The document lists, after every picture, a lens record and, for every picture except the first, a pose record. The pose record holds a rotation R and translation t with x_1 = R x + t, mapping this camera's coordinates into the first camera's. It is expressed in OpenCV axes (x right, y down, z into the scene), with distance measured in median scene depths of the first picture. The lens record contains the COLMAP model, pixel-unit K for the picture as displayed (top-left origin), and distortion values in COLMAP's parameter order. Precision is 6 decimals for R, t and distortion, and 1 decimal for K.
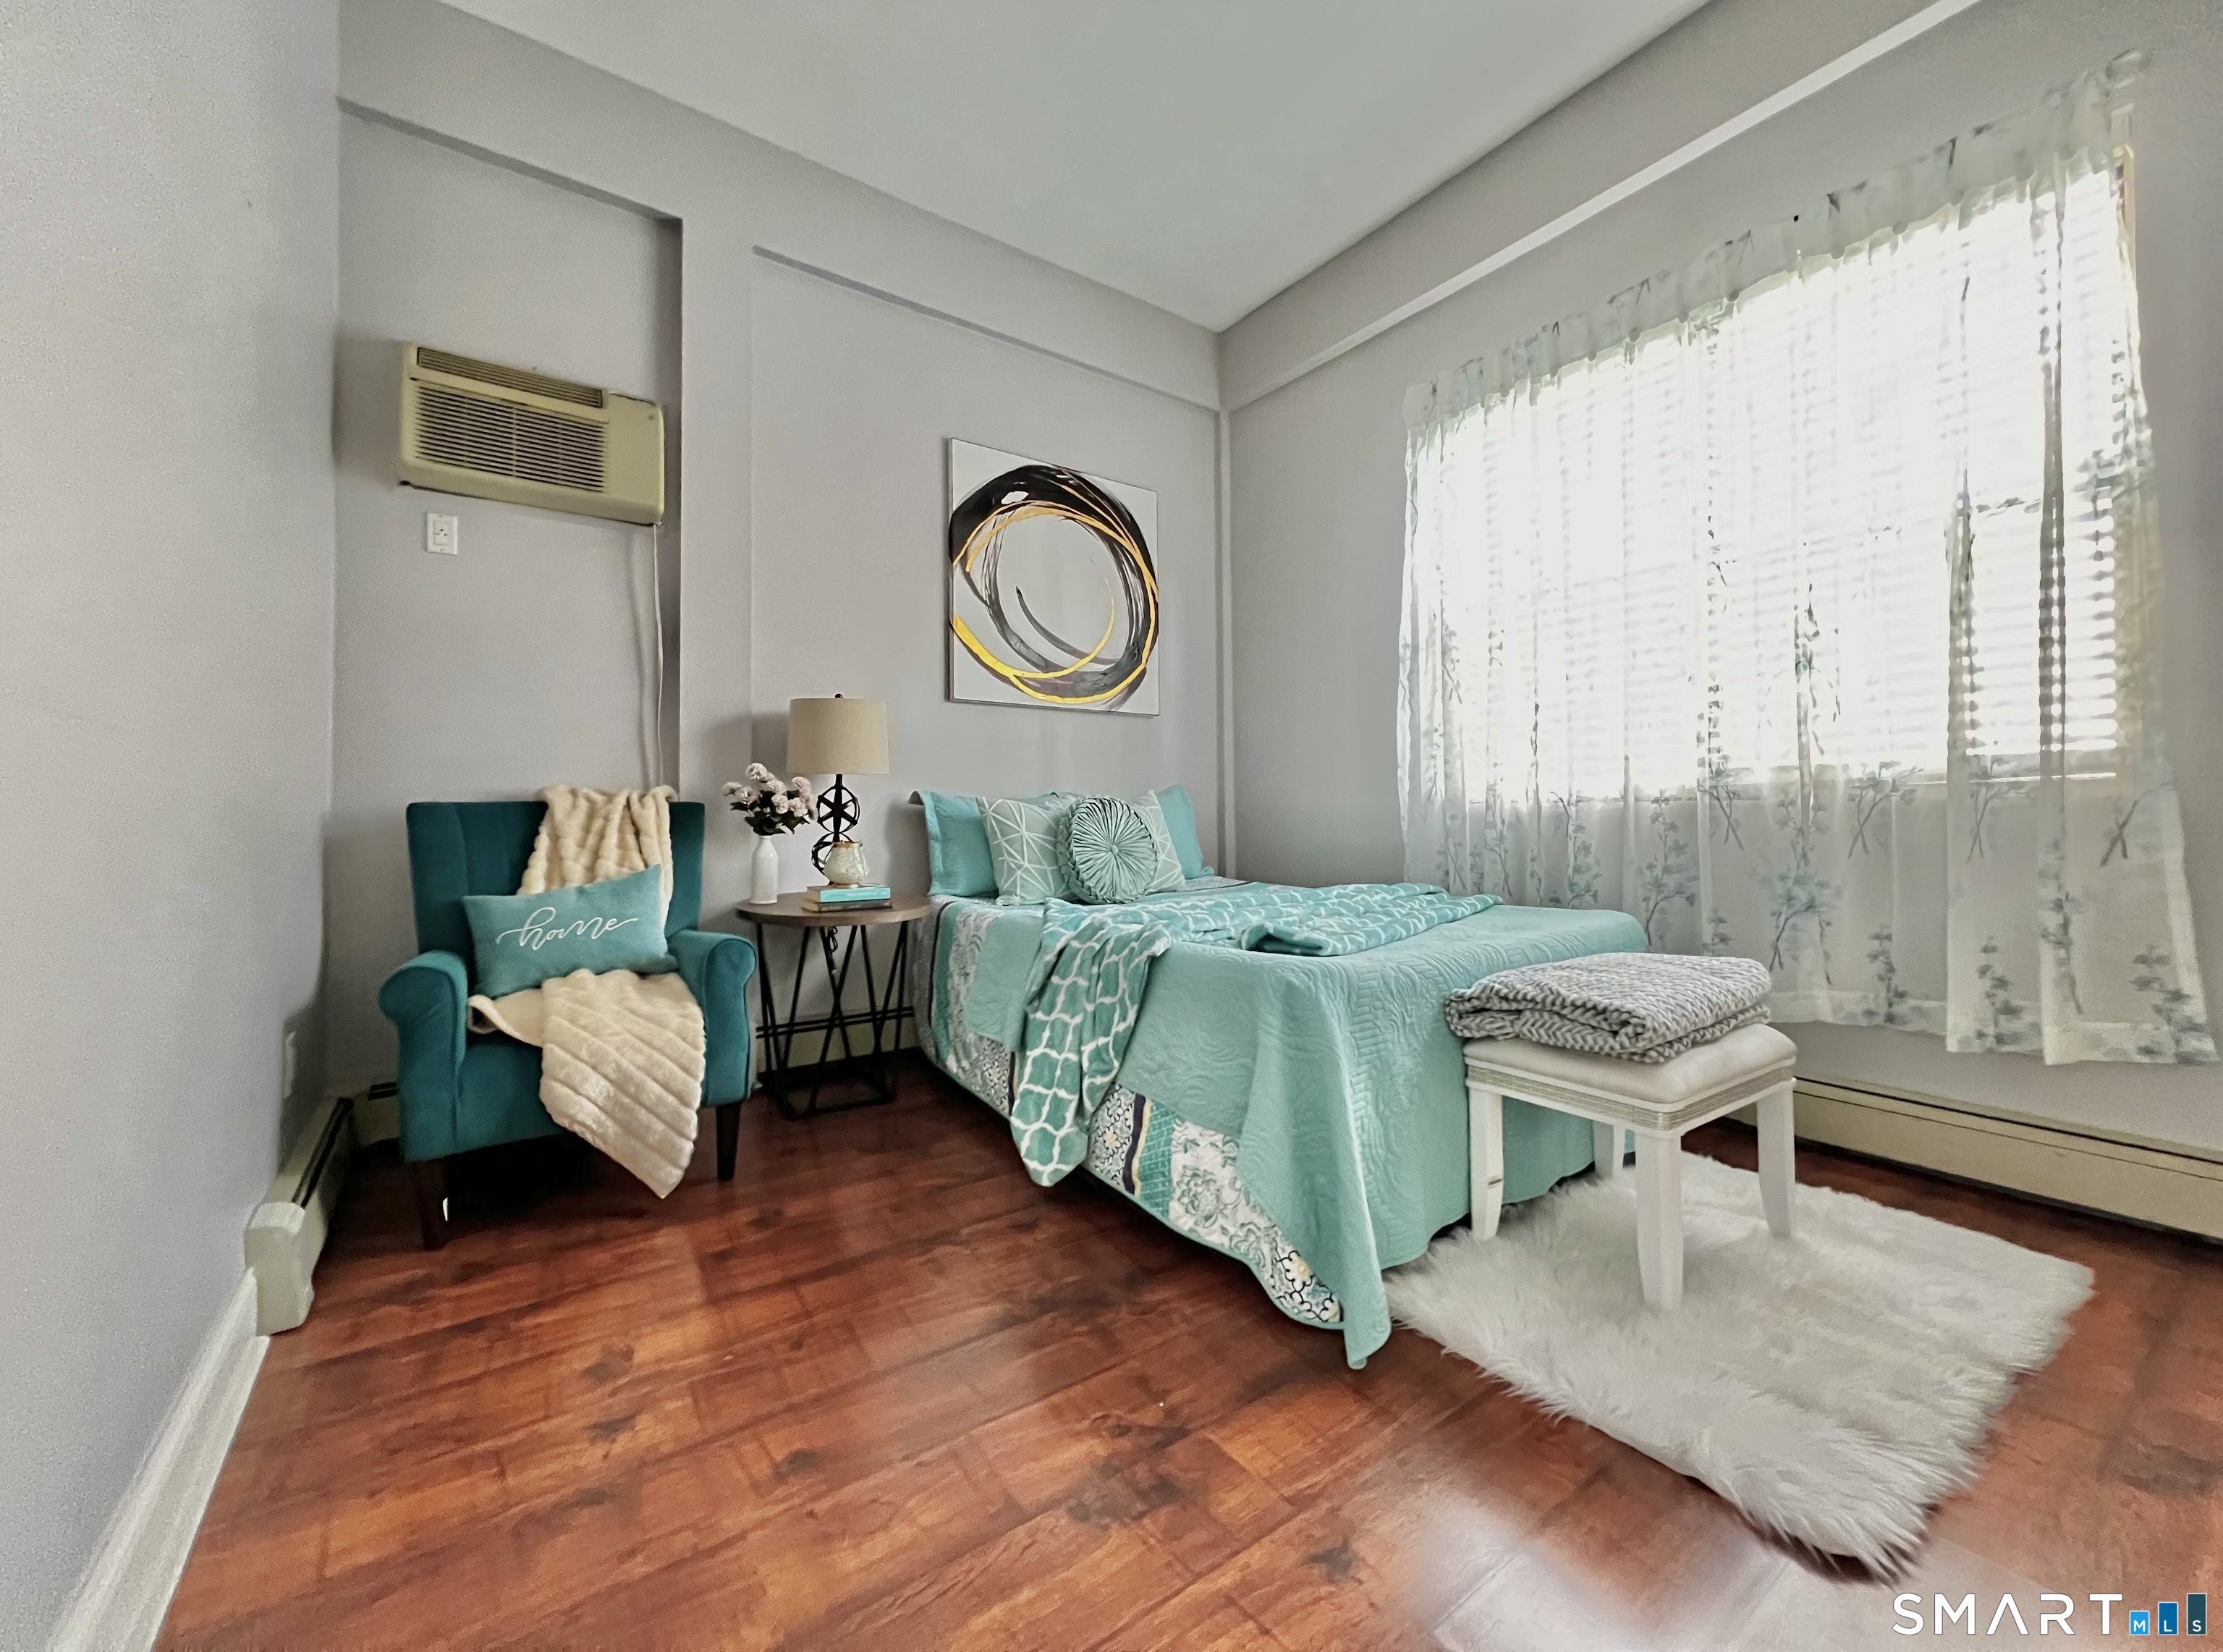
lens RADIAL K [[888.3, 0, 1106.2], [0, 888.3, 811.4], [0, 0, 1]] dist [-0.000904, -0.000412]
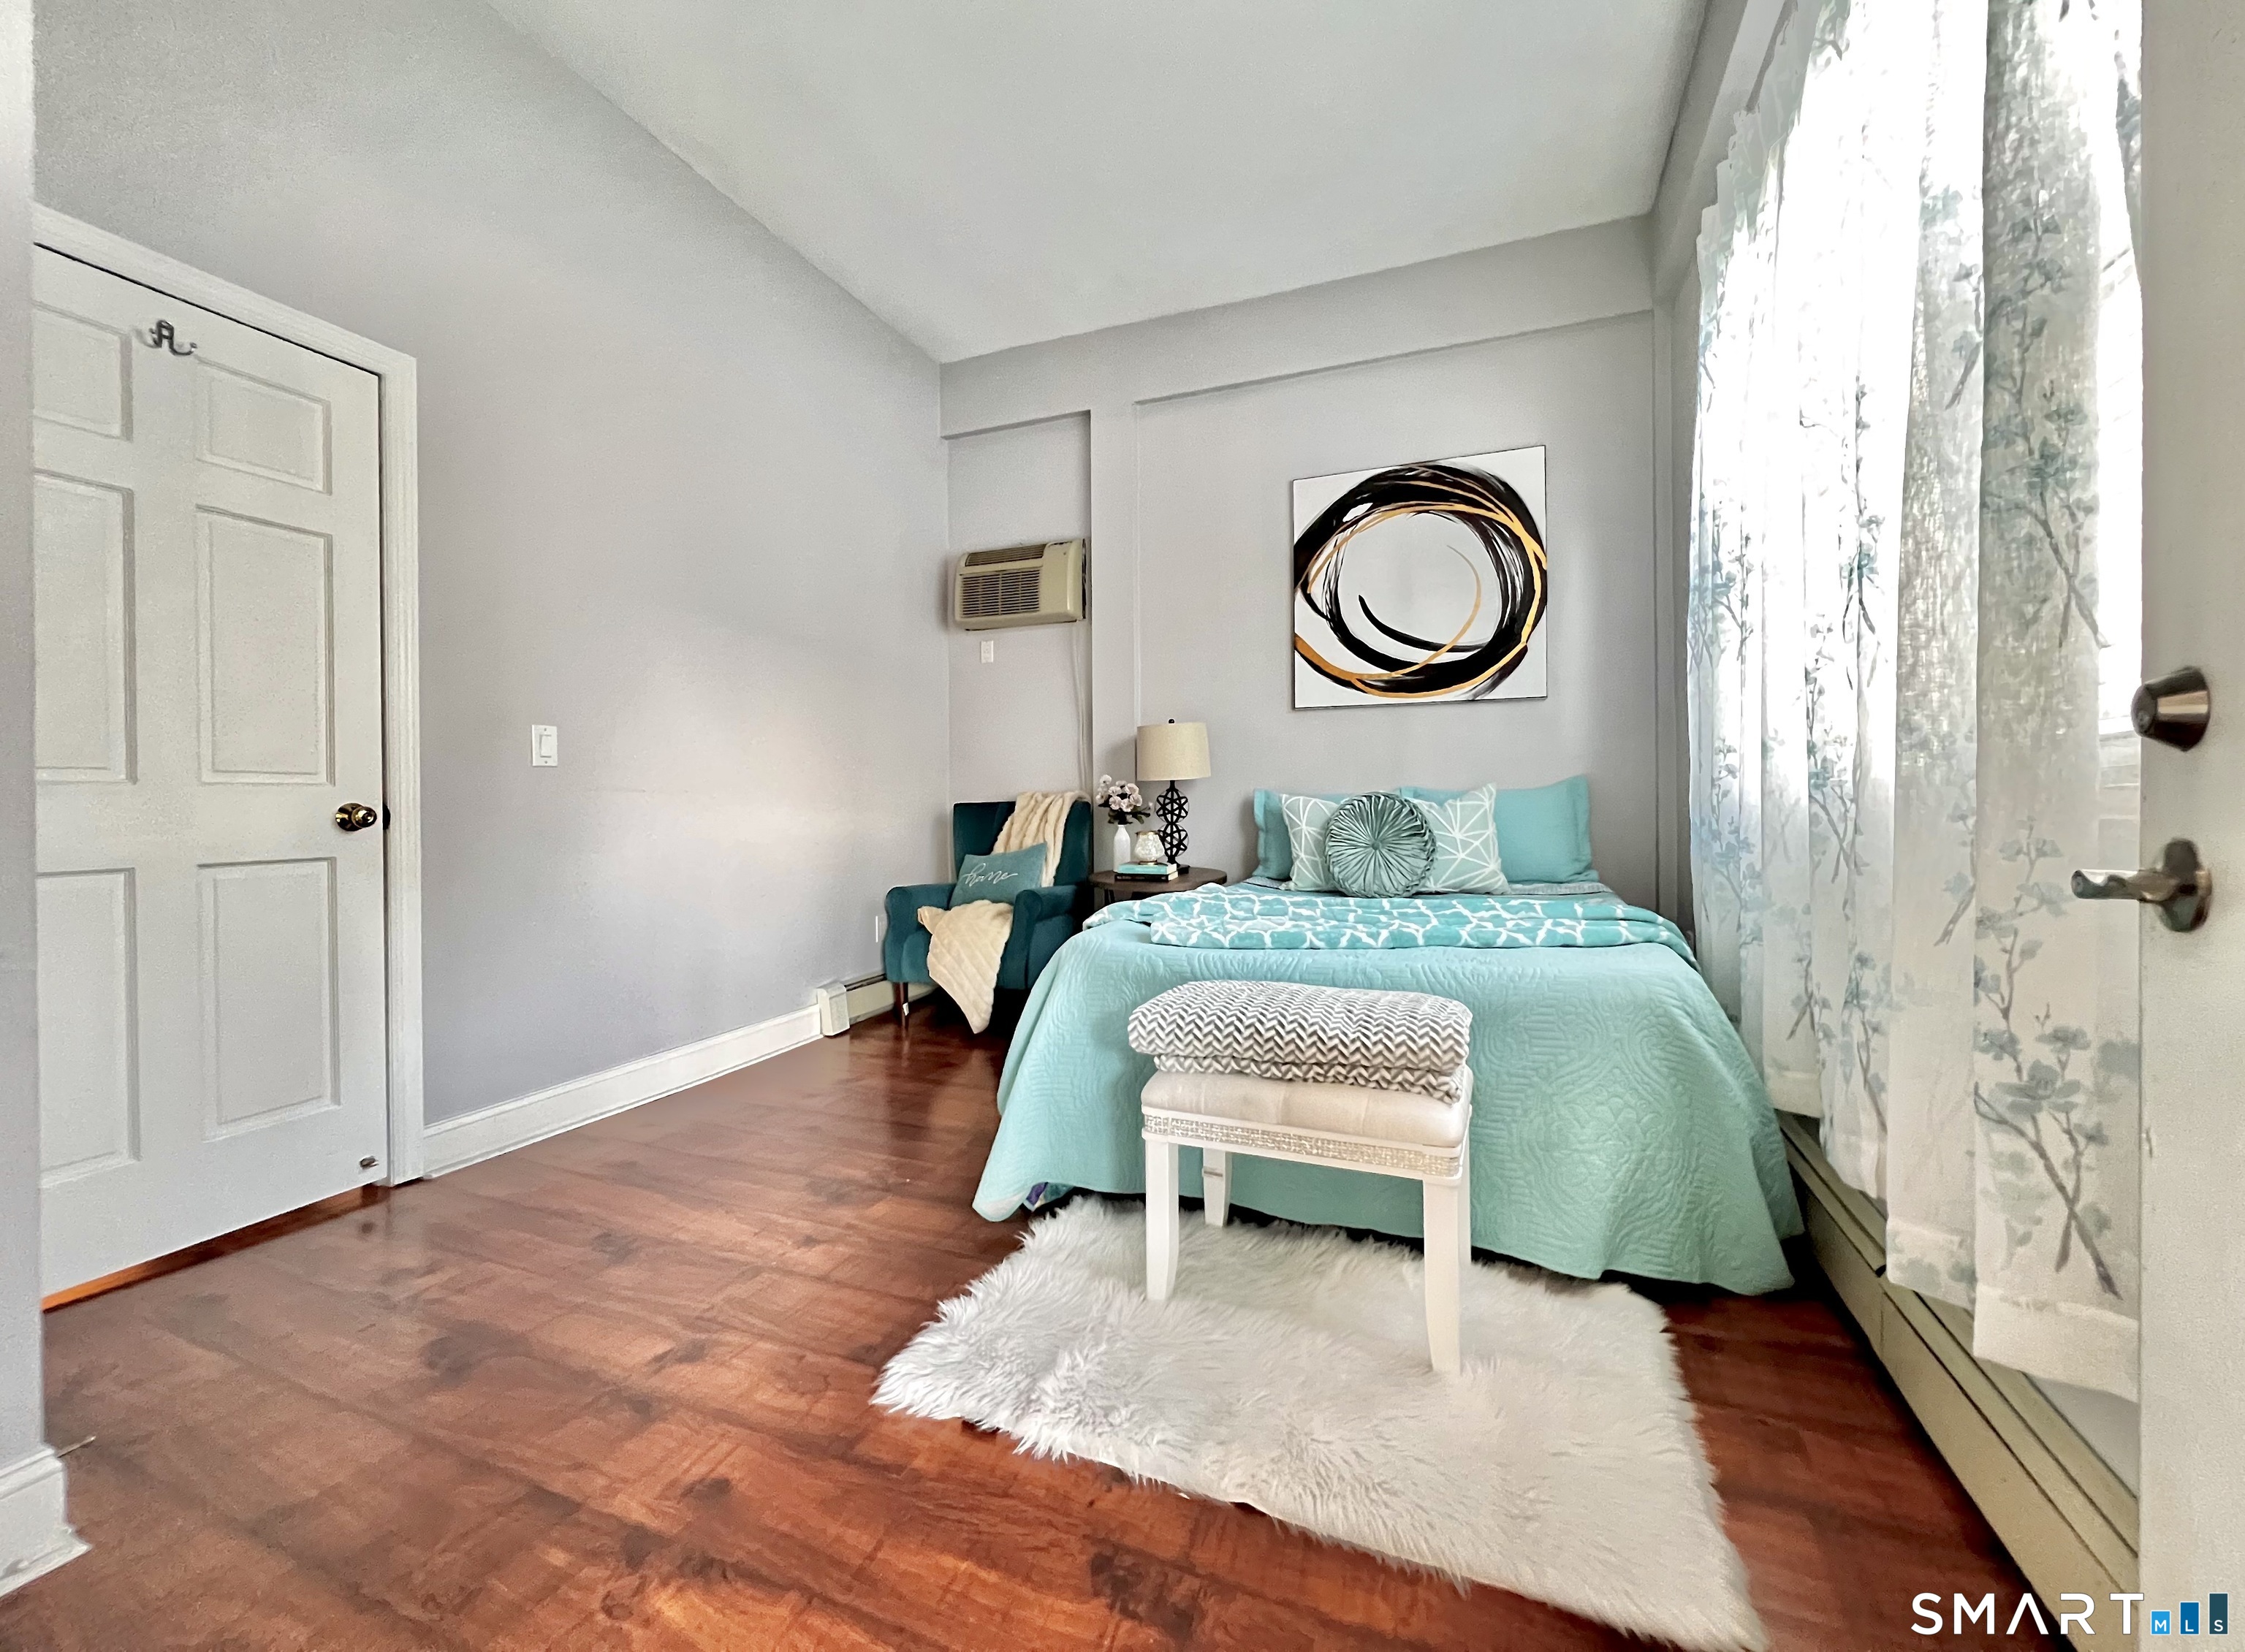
lens RADIAL K [[897.1, 0, 1116.5], [0, 897.1, 806.7], [0, 0, 1]] dist [-0.000977, -0.000177]
pose [[0.540620, 0.007430, -0.841234, 1.107828], [0.009816, 0.999837, 0.015139, -0.031848], [0.841210, -0.016442, 0.540459, 0.288730]]
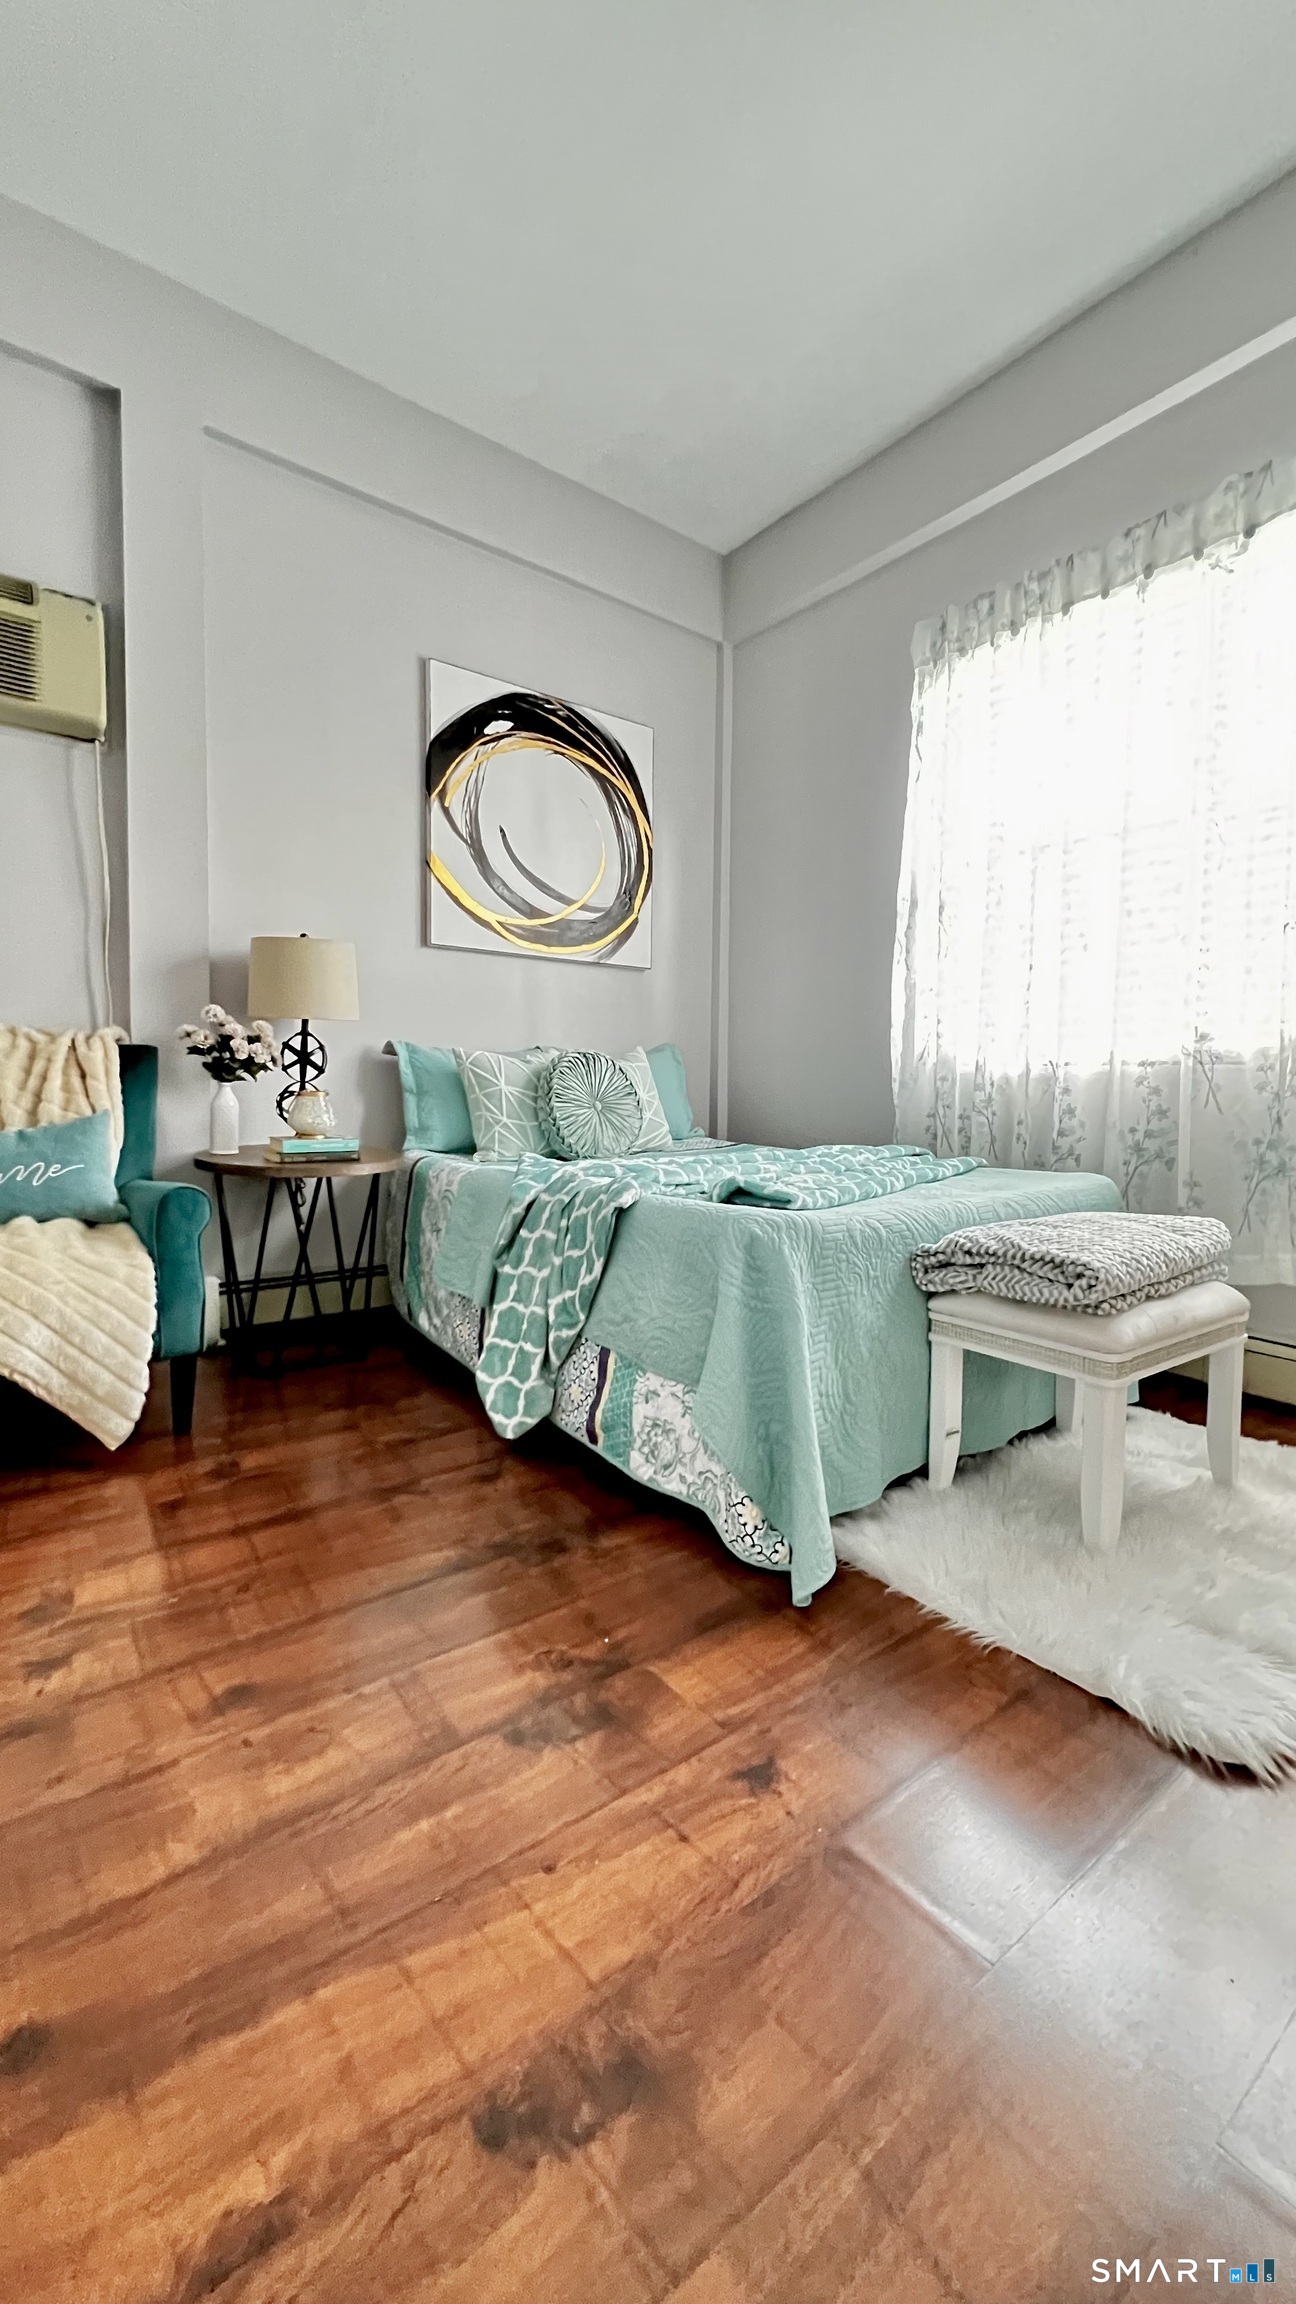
lens RADIAL K [[921.3, 0, 654.1], [0, 921.3, 1146.6], [0, 0, 1]] dist [-0.002873, 0.000312]
pose [[0.998792, 0.016609, 0.046241, 0.039007], [-0.019968, 0.997121, 0.073150, 0.019483], [-0.044893, -0.073985, 0.996248, -0.004230]]
